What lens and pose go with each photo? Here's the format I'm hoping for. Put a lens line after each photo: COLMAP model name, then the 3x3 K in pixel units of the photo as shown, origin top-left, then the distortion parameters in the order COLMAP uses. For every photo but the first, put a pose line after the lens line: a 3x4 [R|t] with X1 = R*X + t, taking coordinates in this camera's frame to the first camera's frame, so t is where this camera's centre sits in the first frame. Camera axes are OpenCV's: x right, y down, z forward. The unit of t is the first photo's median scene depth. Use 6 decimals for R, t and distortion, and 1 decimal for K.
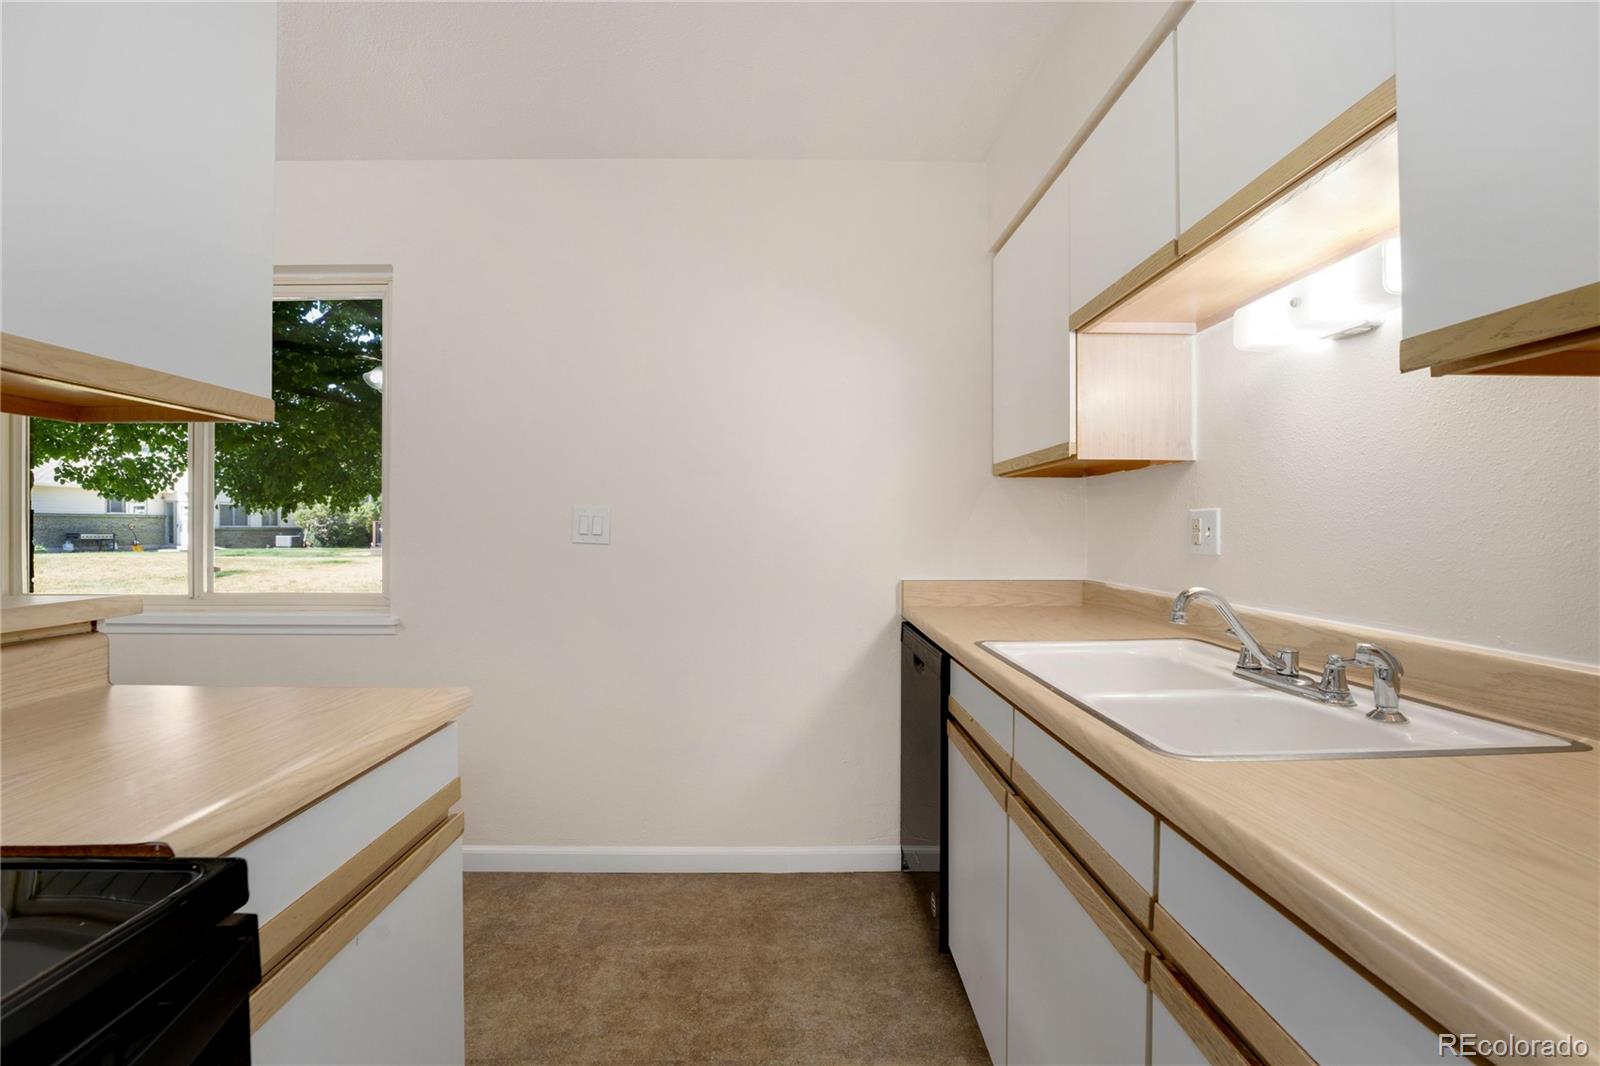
lens RADIAL K [[654.5, 0, 808.9], [0, 654.5, 536.1], [0, 0, 1]] dist [-0.022889, 0.005334]
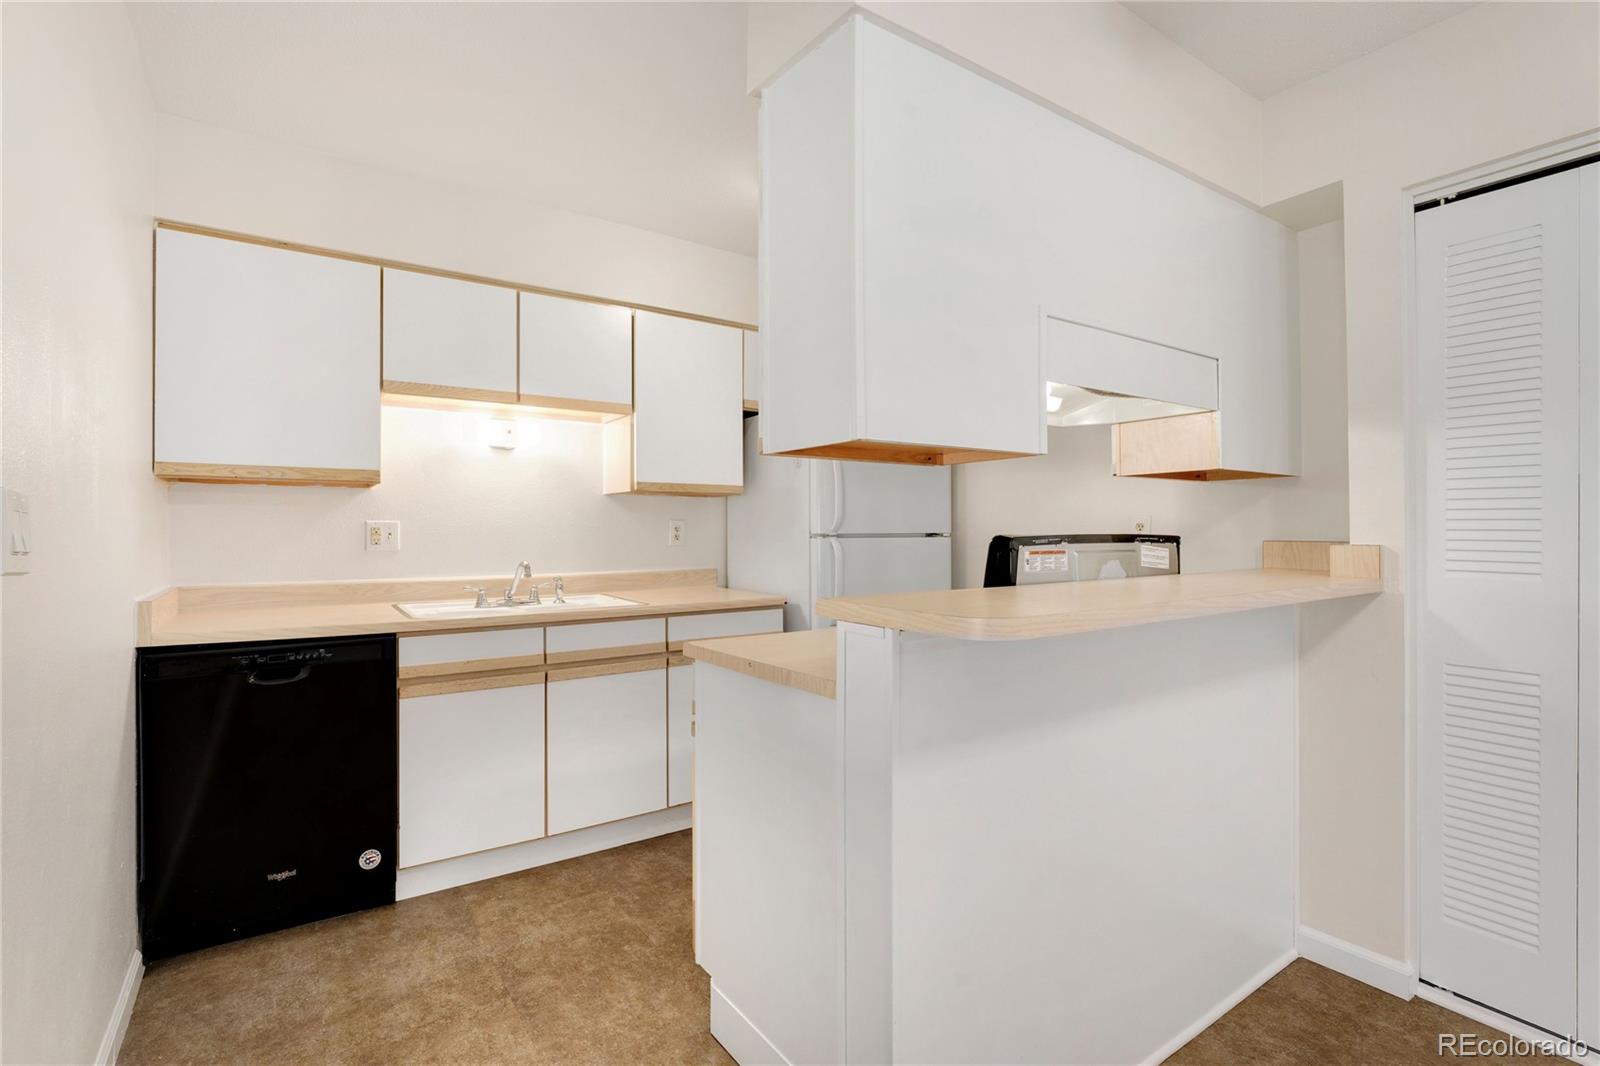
lens RADIAL K [[750.9, 0, 786.6], [0, 750.9, 533.2], [0, 0, 1]] dist [-0.001826, 0.002188]
pose [[-0.542499, -0.001743, 0.840055, -1.314259], [0.000107, 0.999998, 0.002145, -0.015318], [-0.840057, 0.001254, -0.542497, 1.089590]]
